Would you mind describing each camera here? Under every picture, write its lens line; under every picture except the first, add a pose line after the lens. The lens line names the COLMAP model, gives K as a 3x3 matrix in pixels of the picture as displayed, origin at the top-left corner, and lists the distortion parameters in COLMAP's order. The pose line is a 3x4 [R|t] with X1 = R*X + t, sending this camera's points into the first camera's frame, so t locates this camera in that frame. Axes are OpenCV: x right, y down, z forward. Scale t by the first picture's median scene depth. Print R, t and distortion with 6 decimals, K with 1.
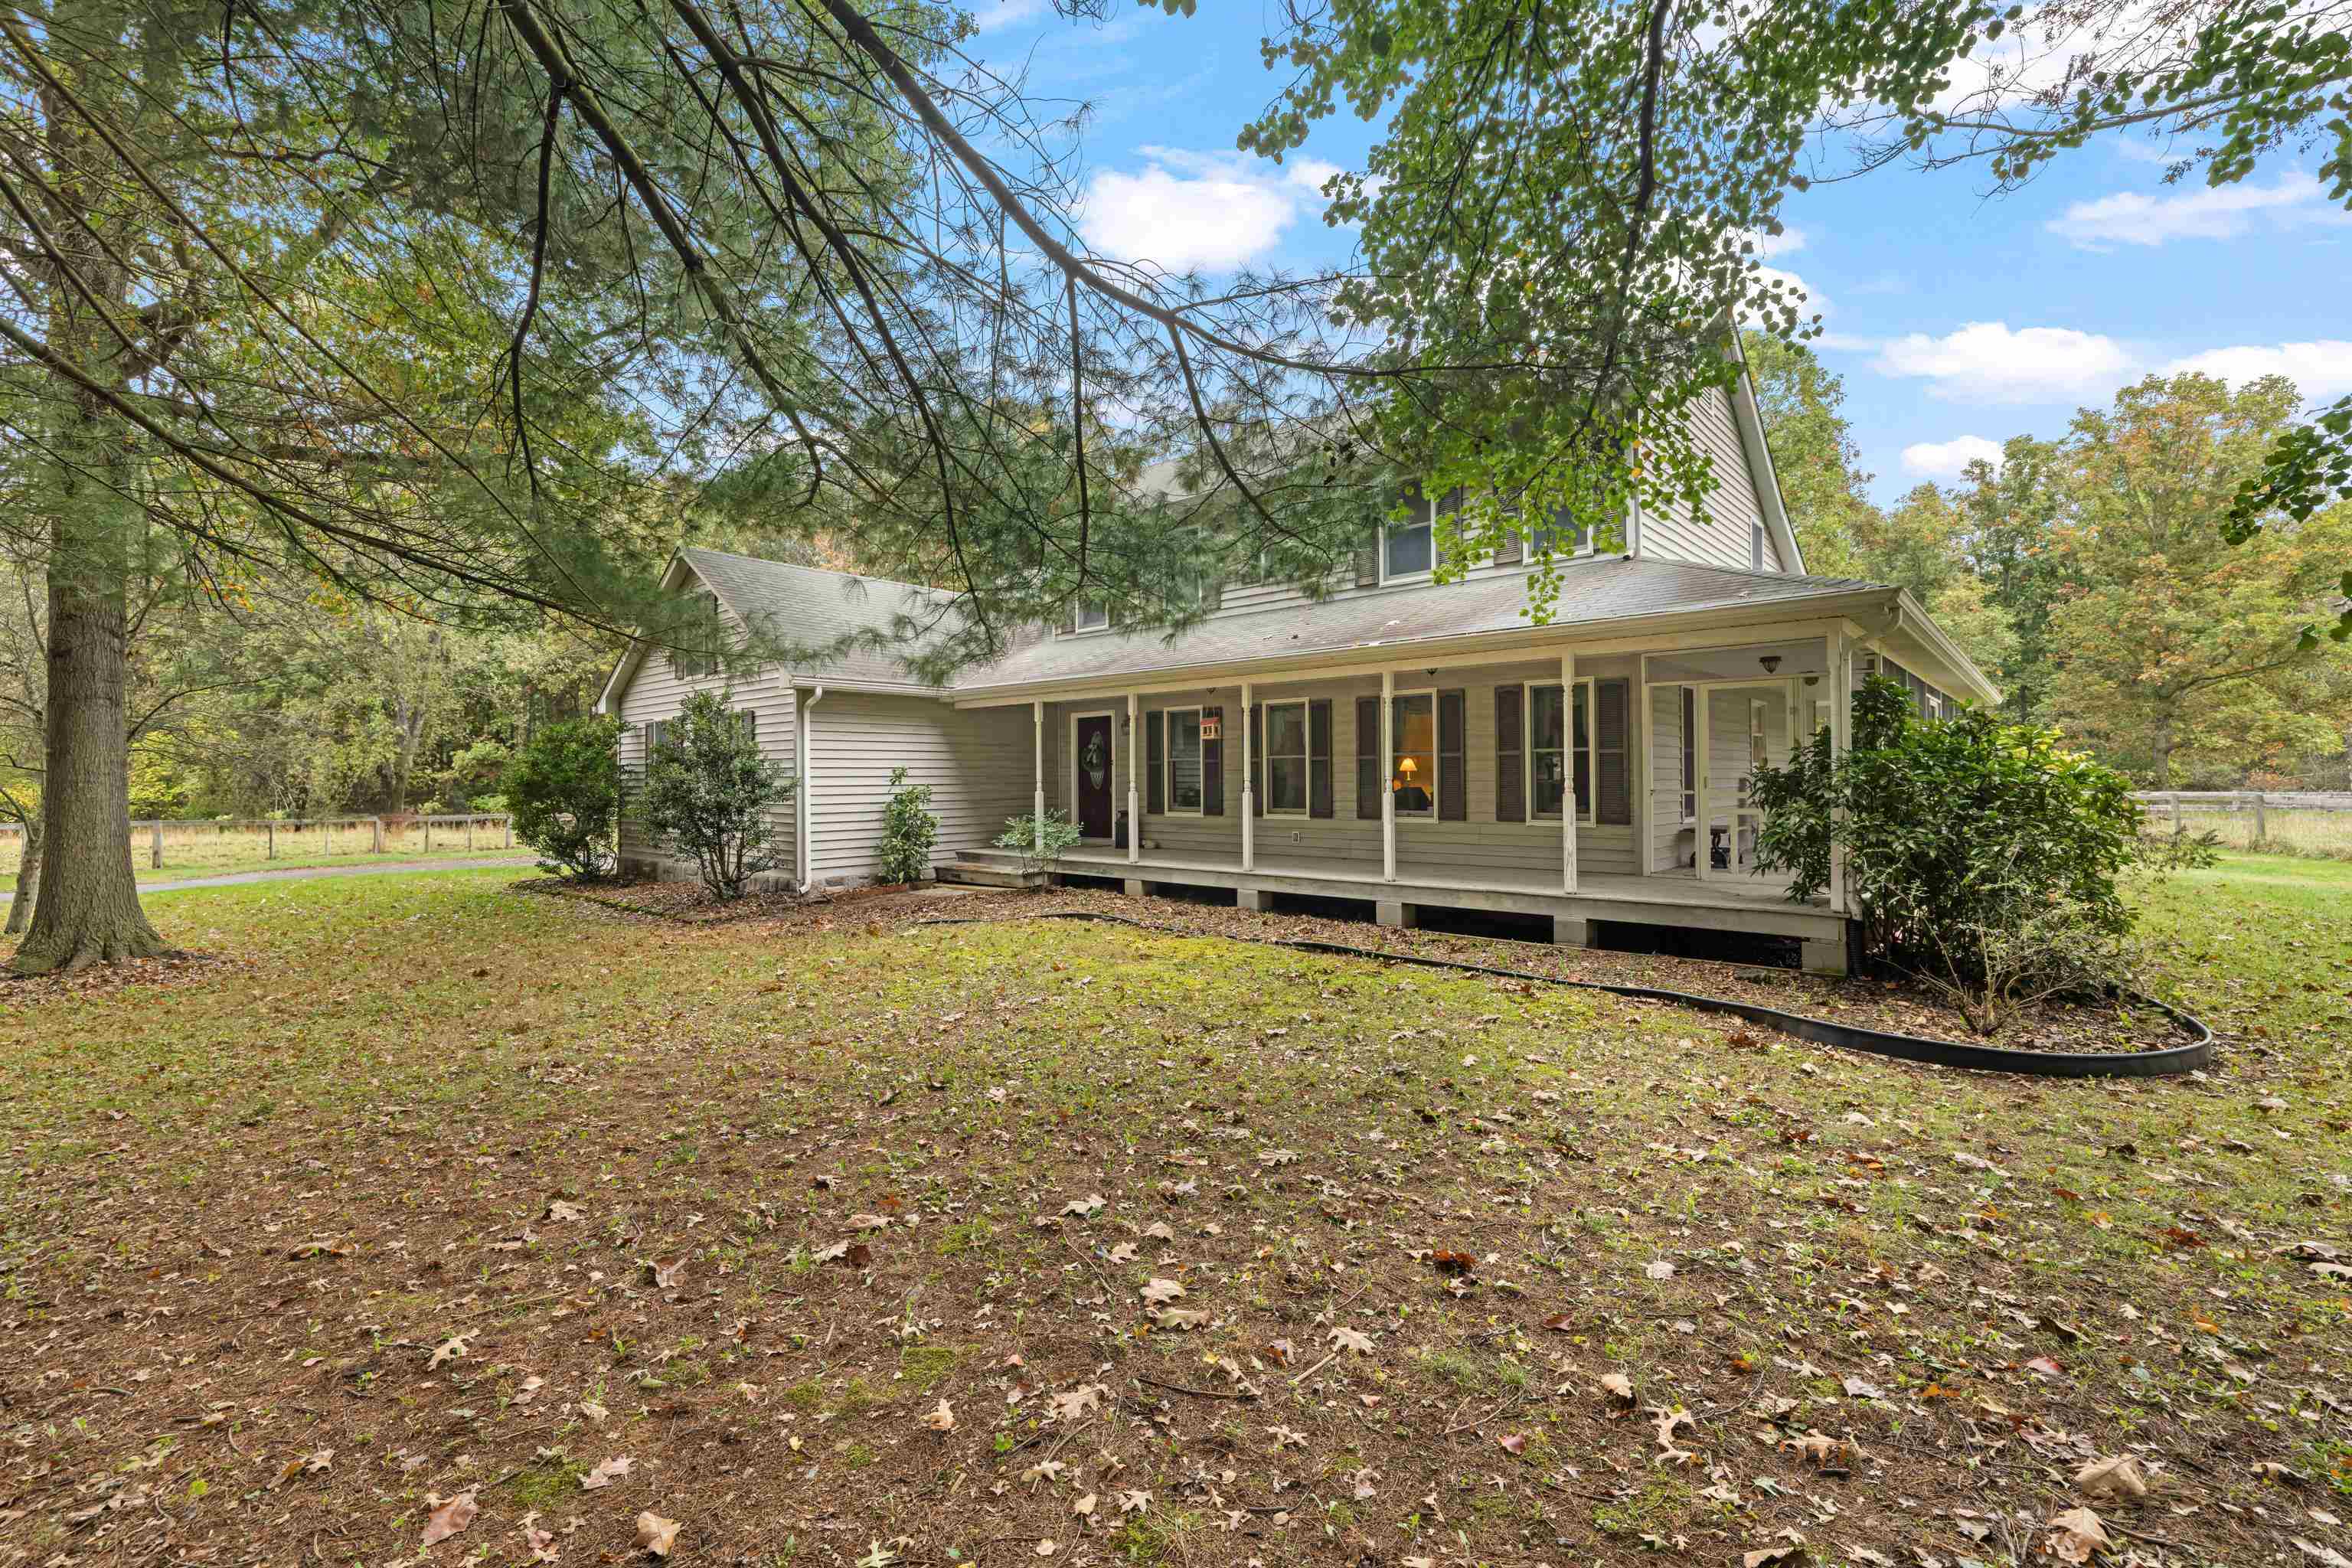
lens RADIAL K [[1004.7, 0, 1169.5], [0, 1004.7, 768.1], [0, 0, 1]] dist [0.001583, 0.000115]
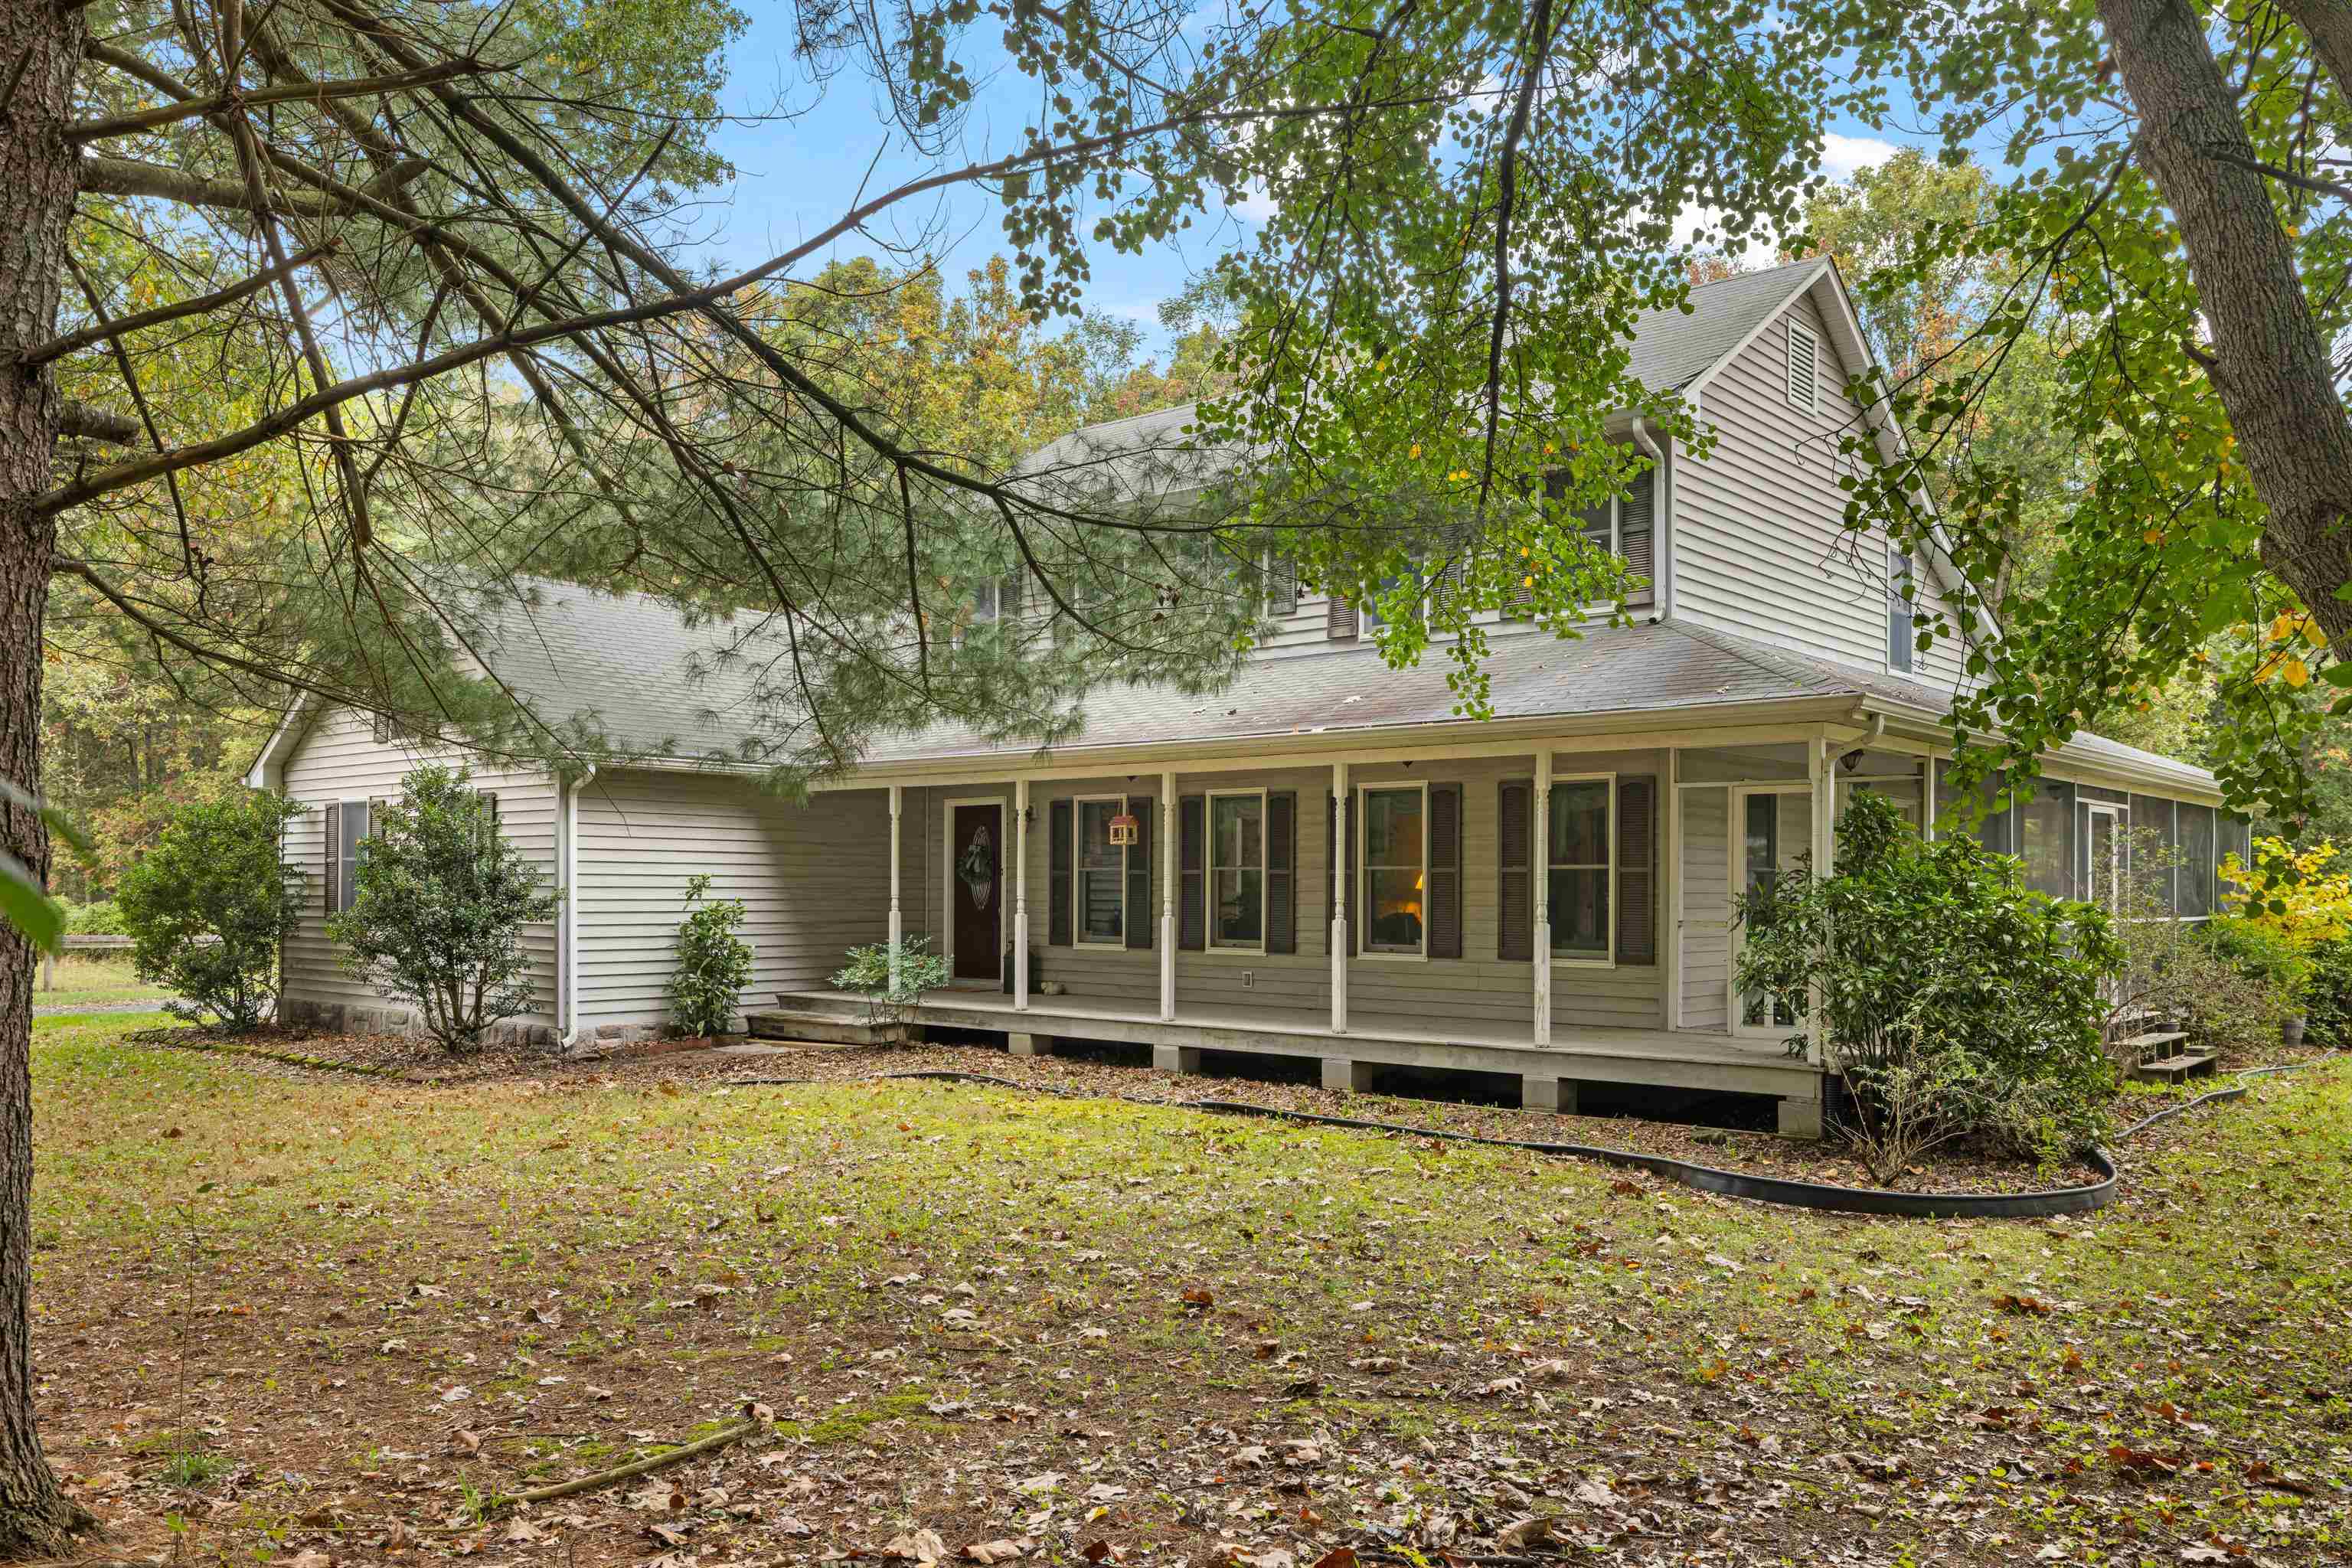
lens RADIAL K [[1799.7, 0, 1173.8], [0, 1799.7, 895.5], [0, 0, 1]] dist [-0.002684, 0.000448]
pose [[0.999811, 0.014278, 0.013174, 0.058742], [-0.014444, 0.999816, 0.012598, -0.008074], [-0.012992, -0.012786, 0.999834, -0.321890]]
